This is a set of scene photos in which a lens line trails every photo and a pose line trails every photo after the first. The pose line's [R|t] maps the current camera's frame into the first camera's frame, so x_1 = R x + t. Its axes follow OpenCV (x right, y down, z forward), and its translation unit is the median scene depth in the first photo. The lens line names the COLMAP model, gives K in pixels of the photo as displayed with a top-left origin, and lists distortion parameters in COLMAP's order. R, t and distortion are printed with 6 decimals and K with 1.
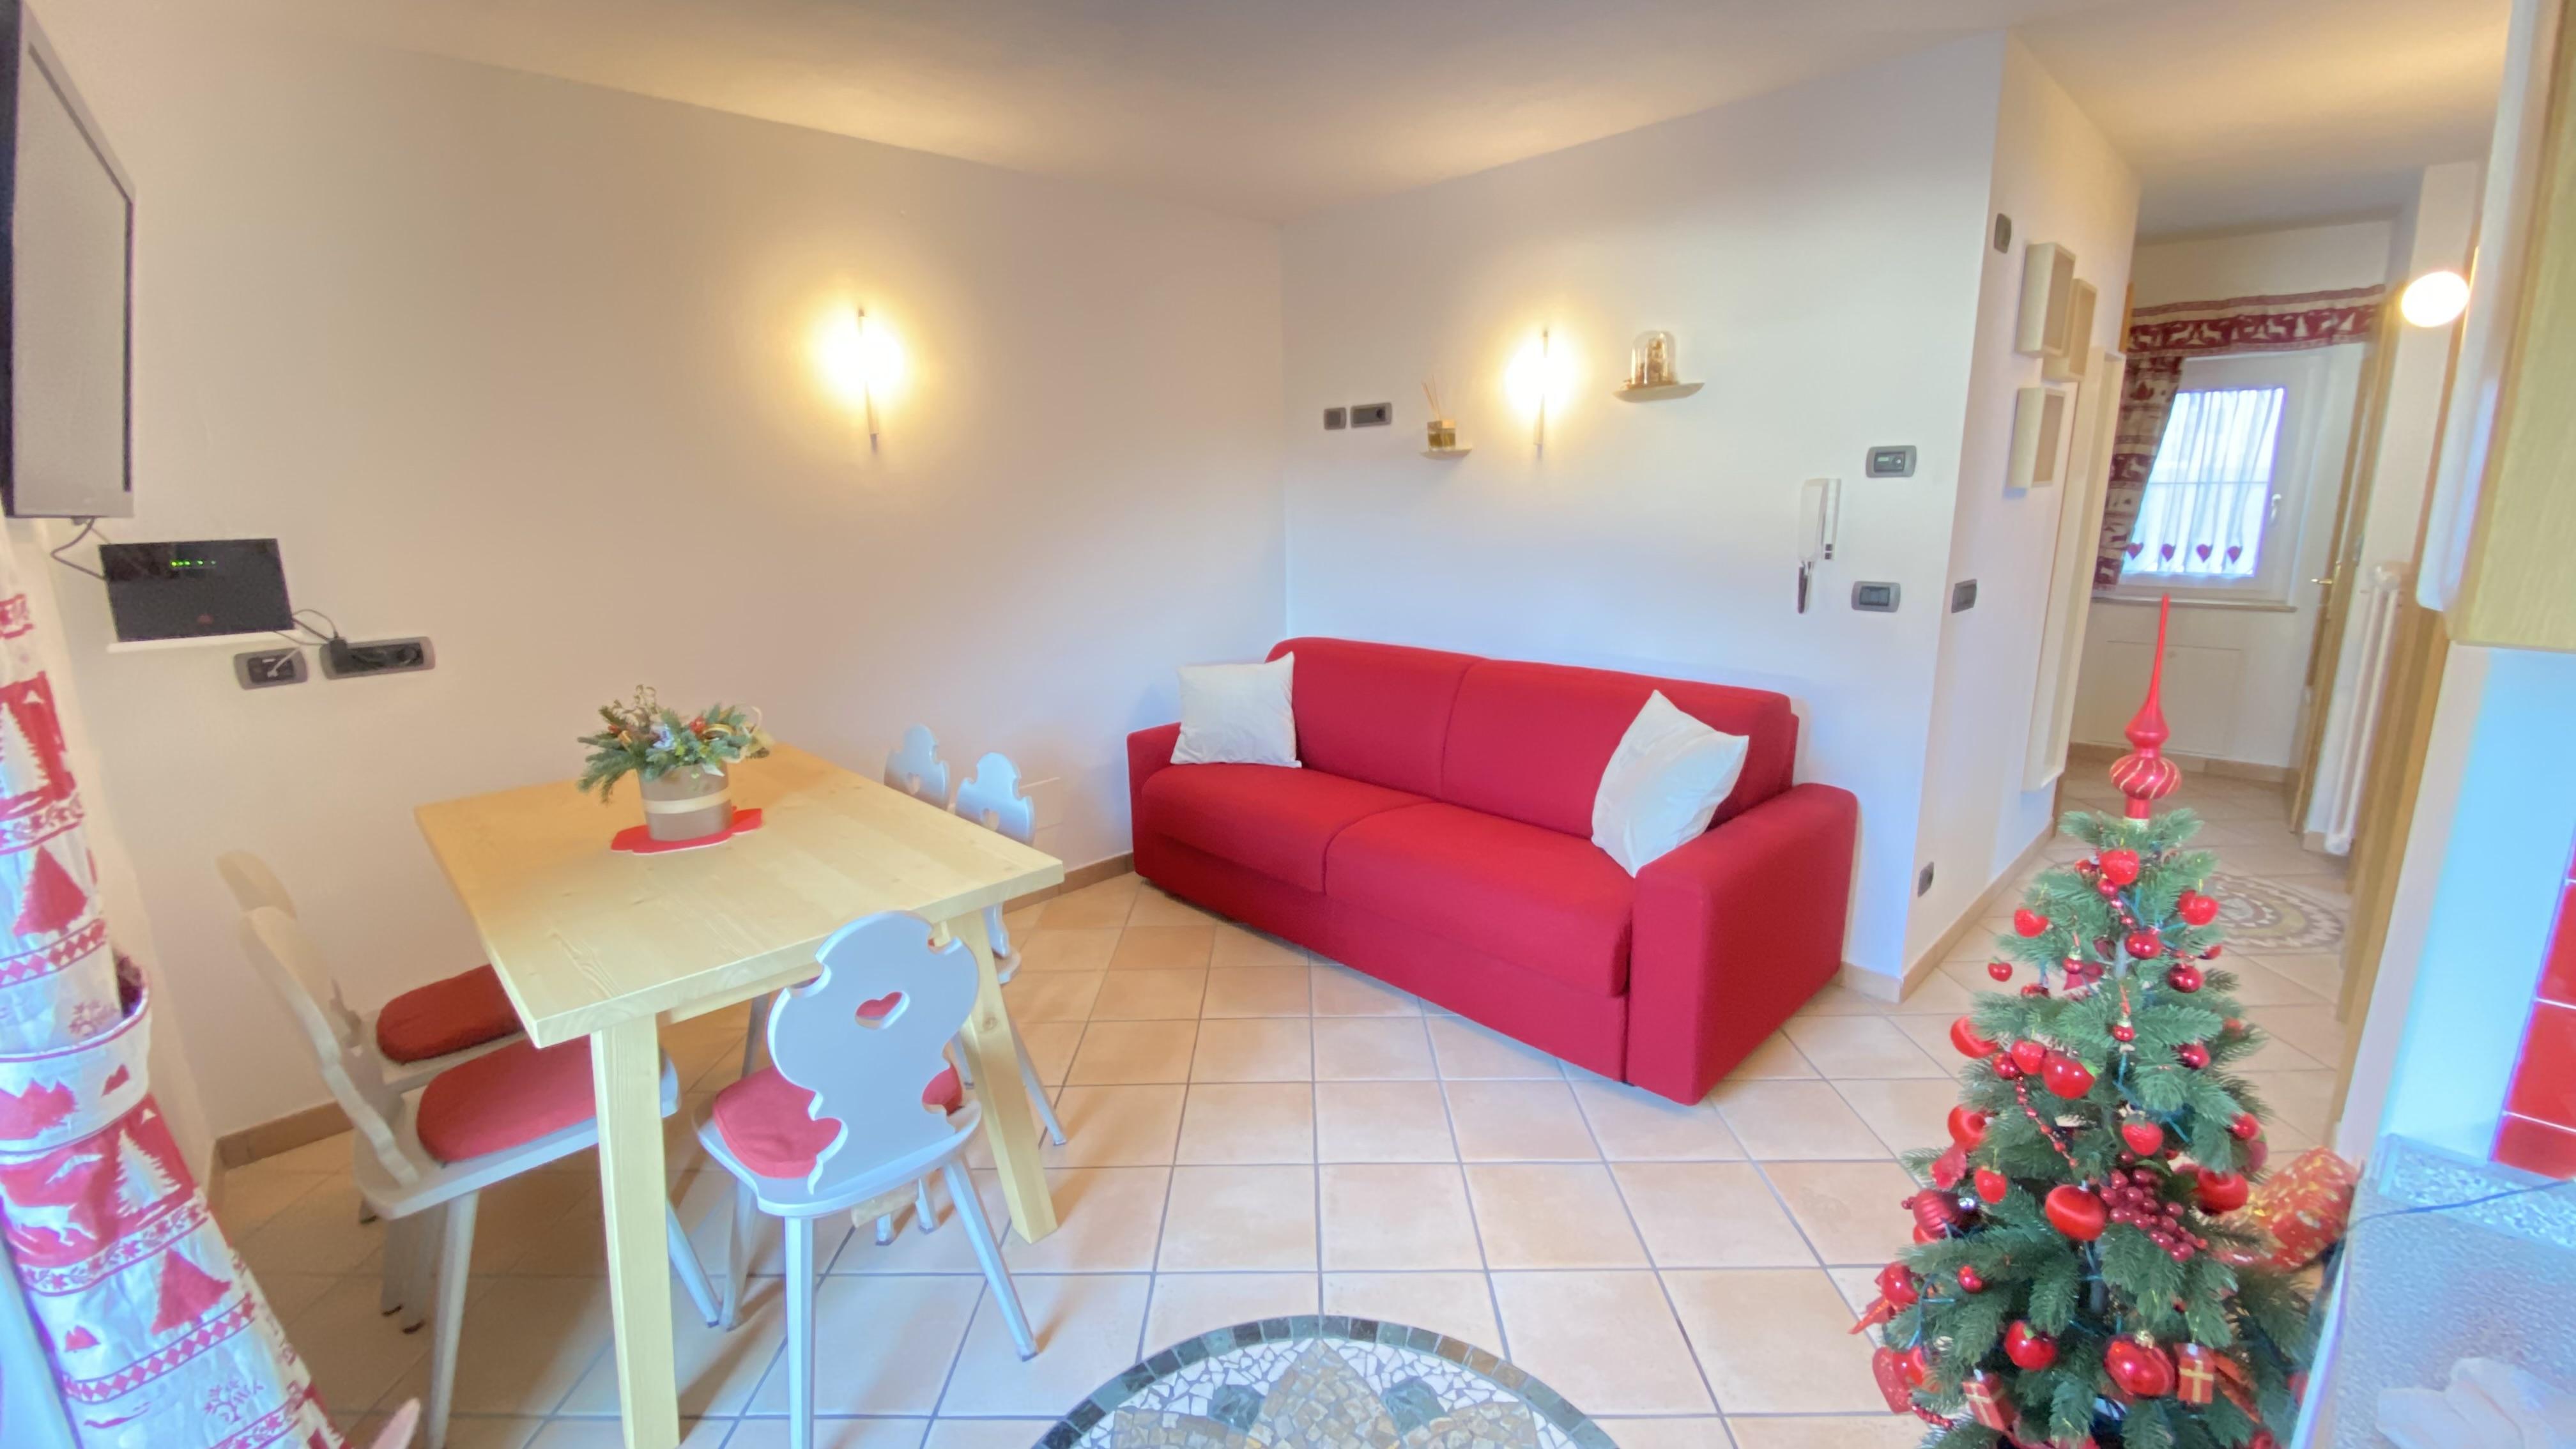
lens RADIAL K [[1040.8, 0, 1289.7], [0, 1040.8, 725.8], [0, 0, 1]] dist [0.007188, -0.016789]
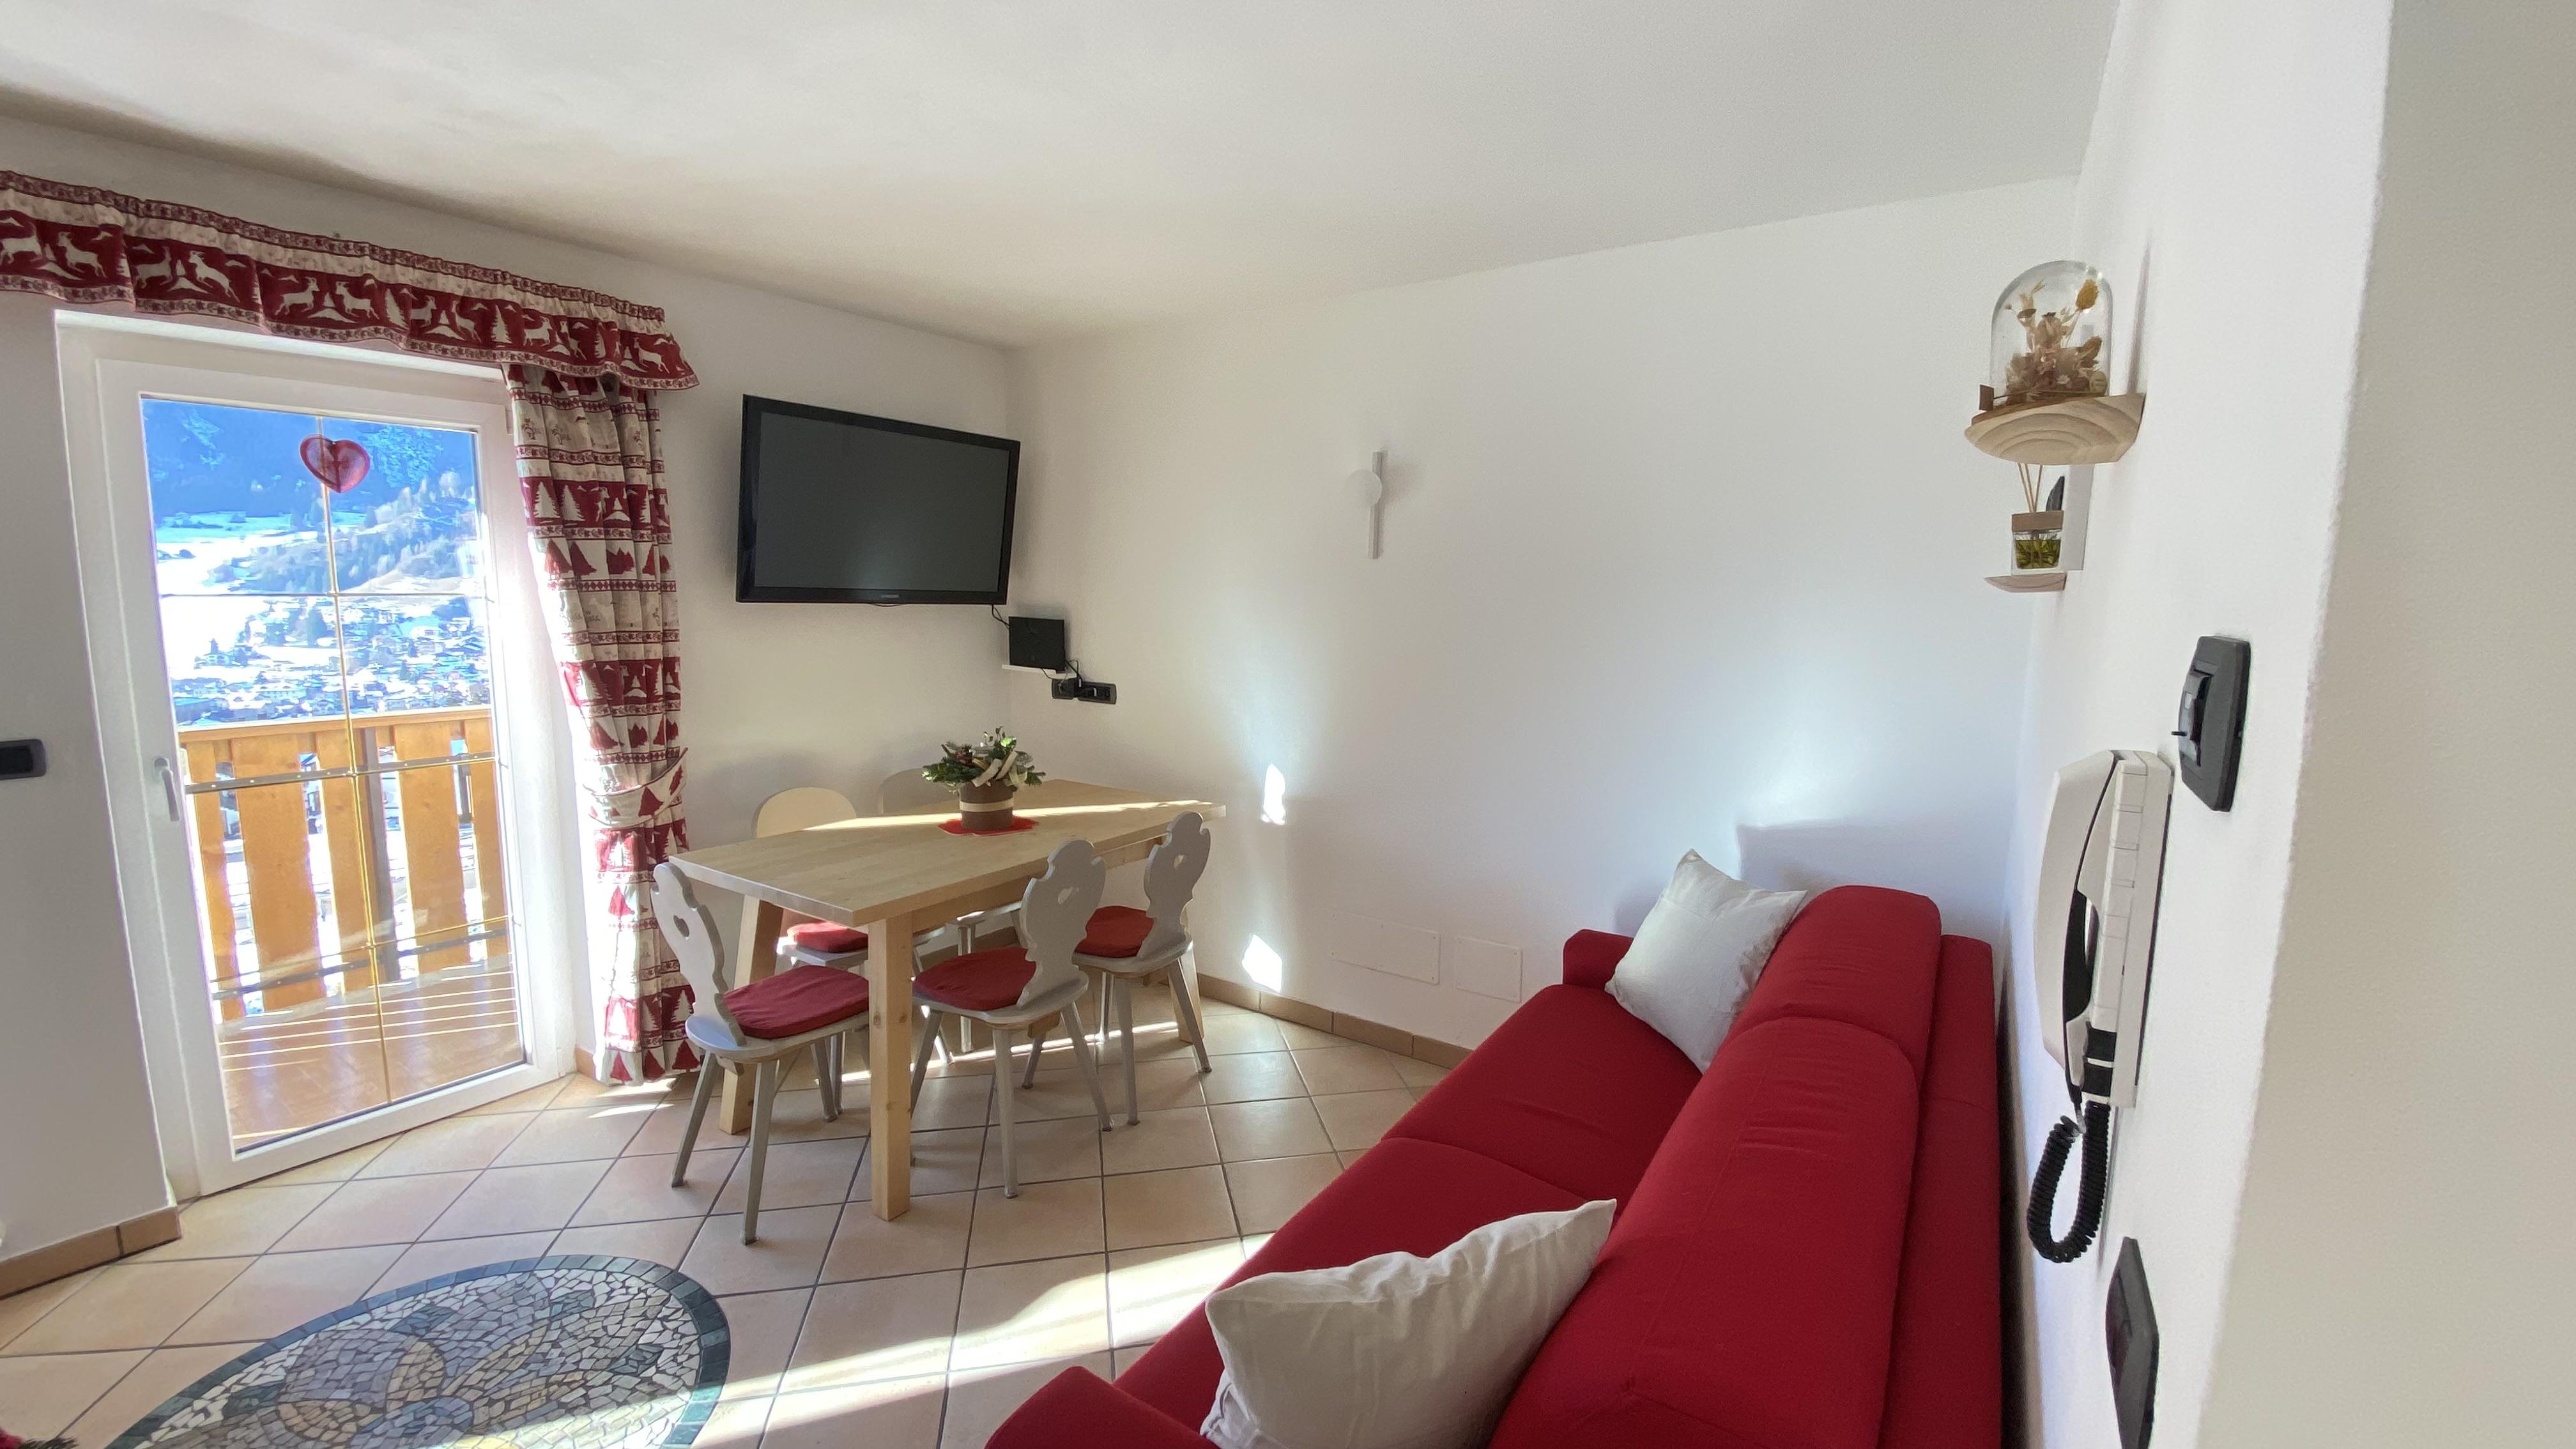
lens RADIAL K [[1040.8, 0, 1289.7], [0, 1040.8, 725.8], [0, 0, 1]] dist [0.007188, -0.016789]
pose [[0.209147, 0.153901, -0.965698, 1.099516], [-0.239901, 0.965434, 0.101902, -0.346750], [0.948001, 0.210359, 0.238839, 1.210072]]
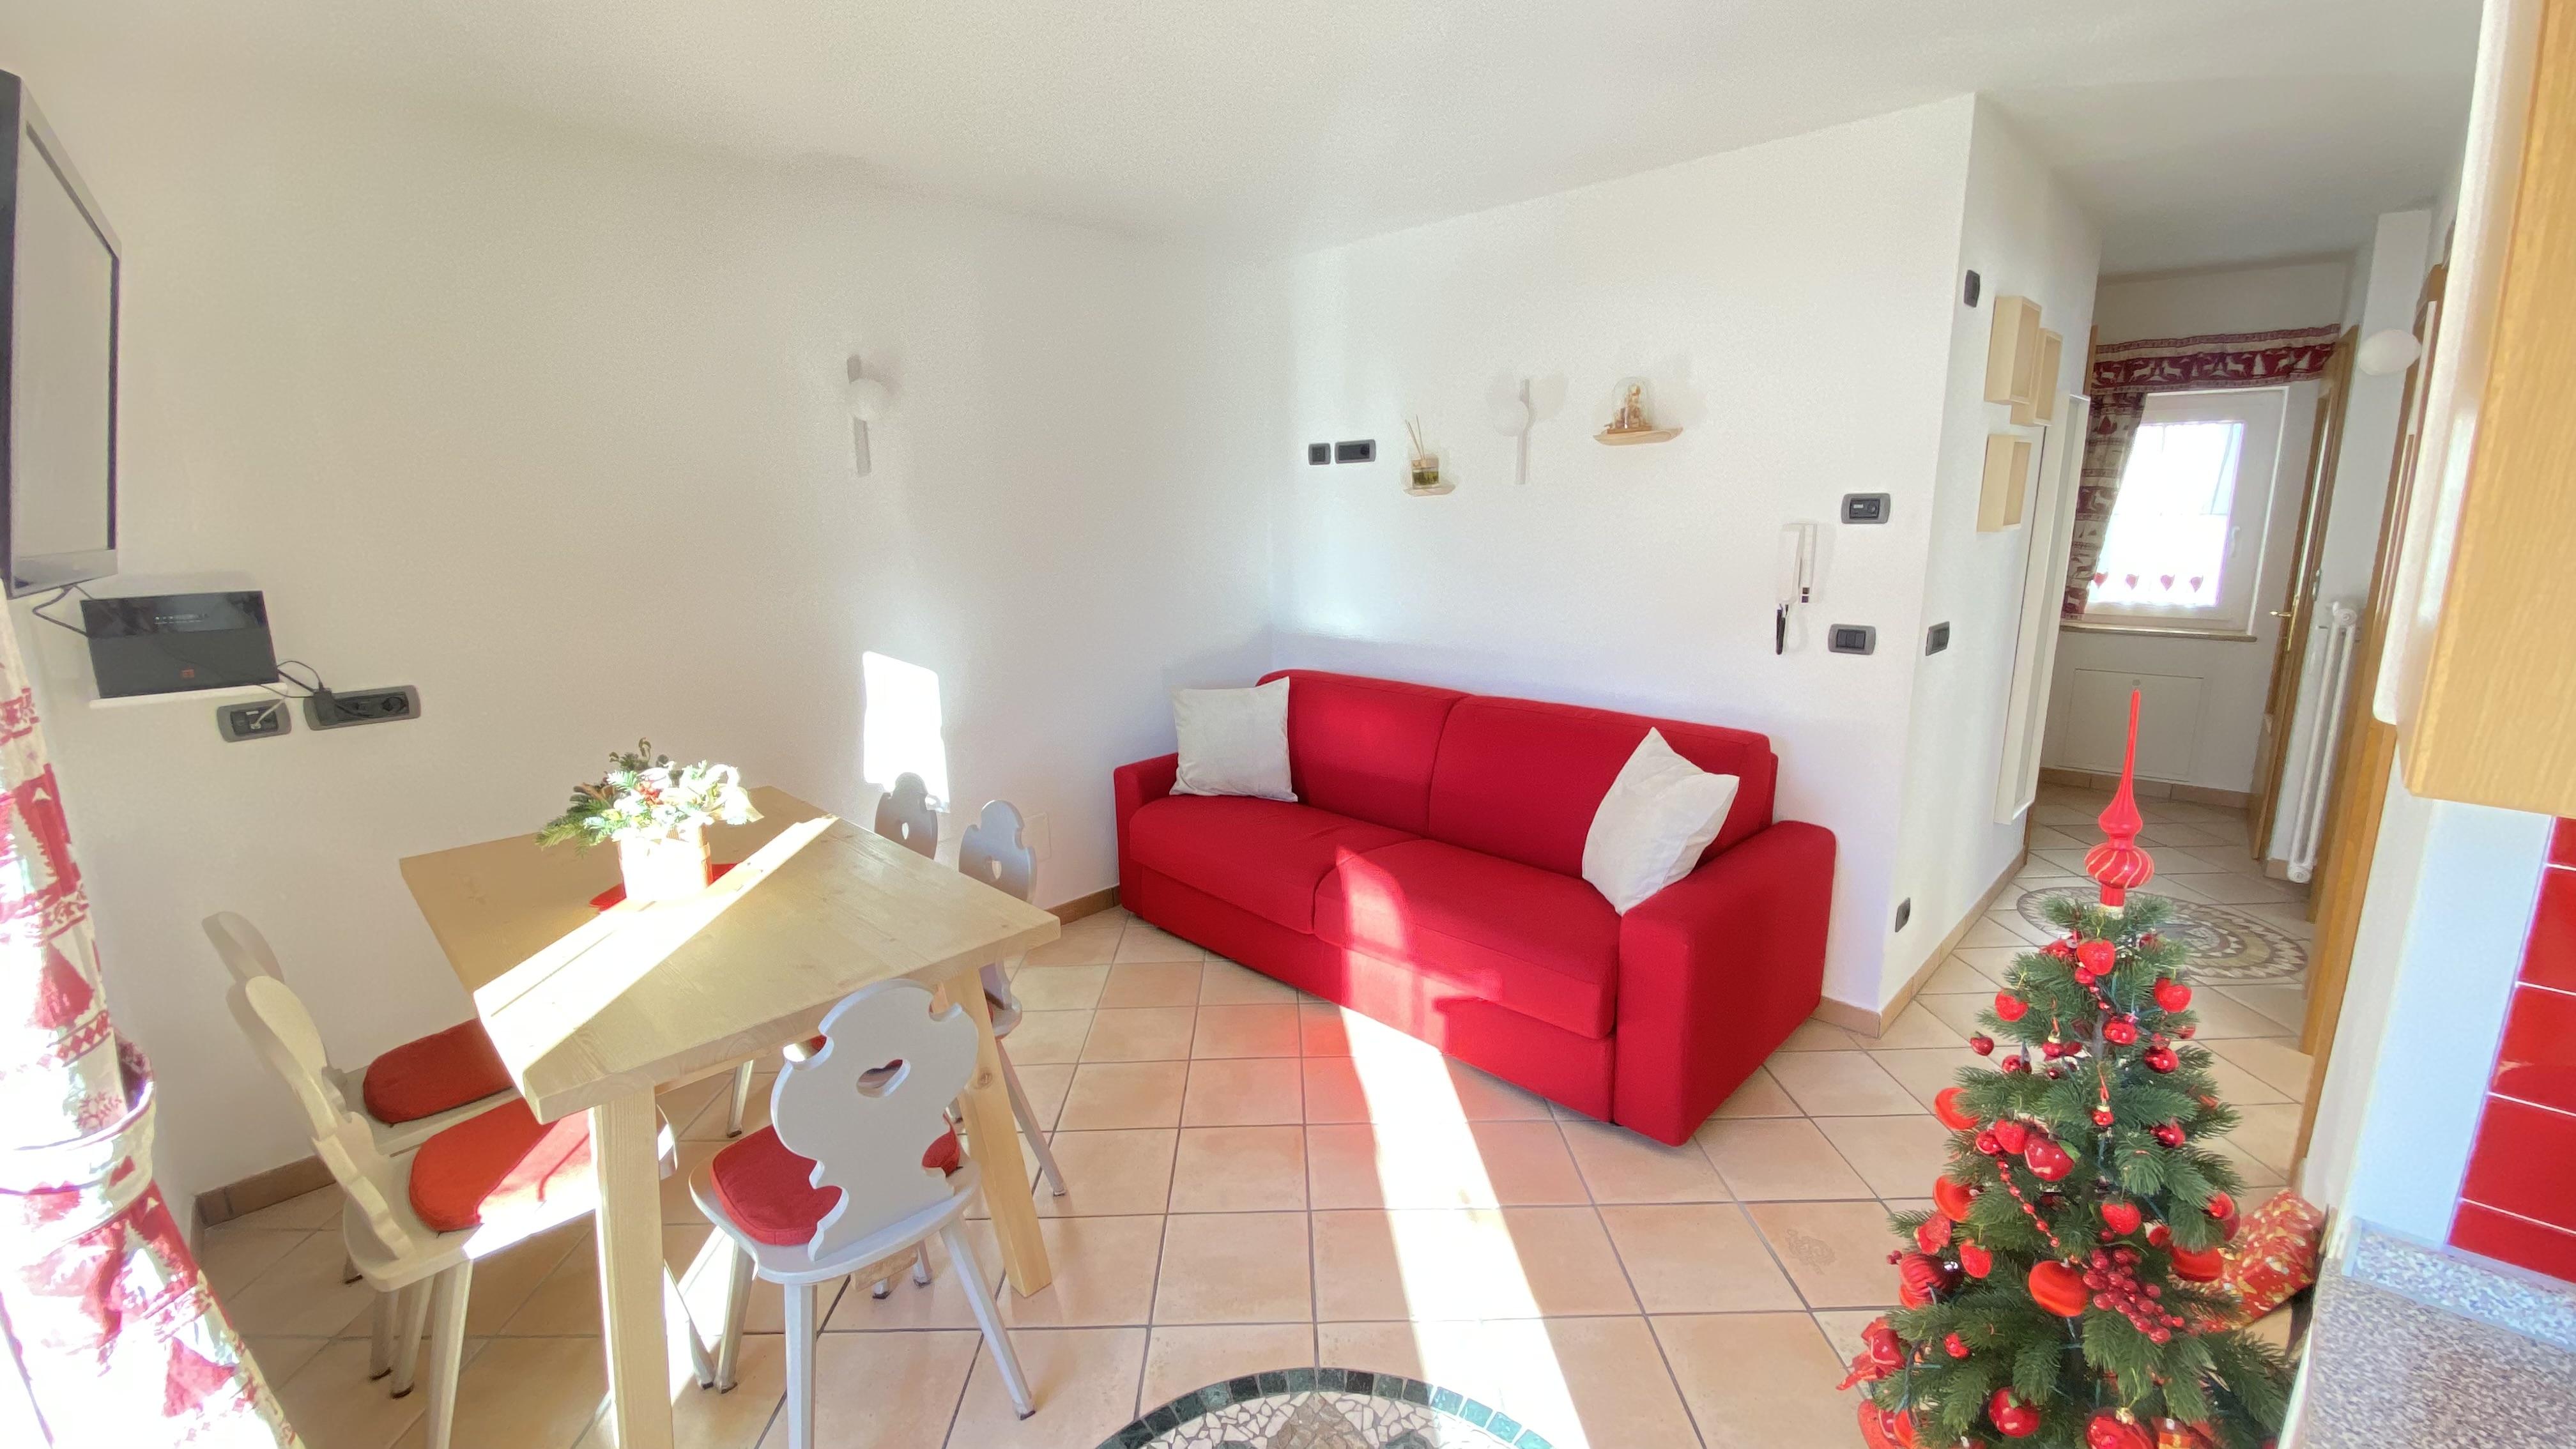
lens RADIAL K [[1040.8, 0, 1289.7], [0, 1040.8, 725.8], [0, 0, 1]] dist [0.007188, -0.016789]
pose [[0.999778, -0.002335, 0.020934, -0.016572], [0.002579, 0.999929, -0.011607, -0.044931], [-0.020905, 0.011659, 0.999713, -0.014325]]
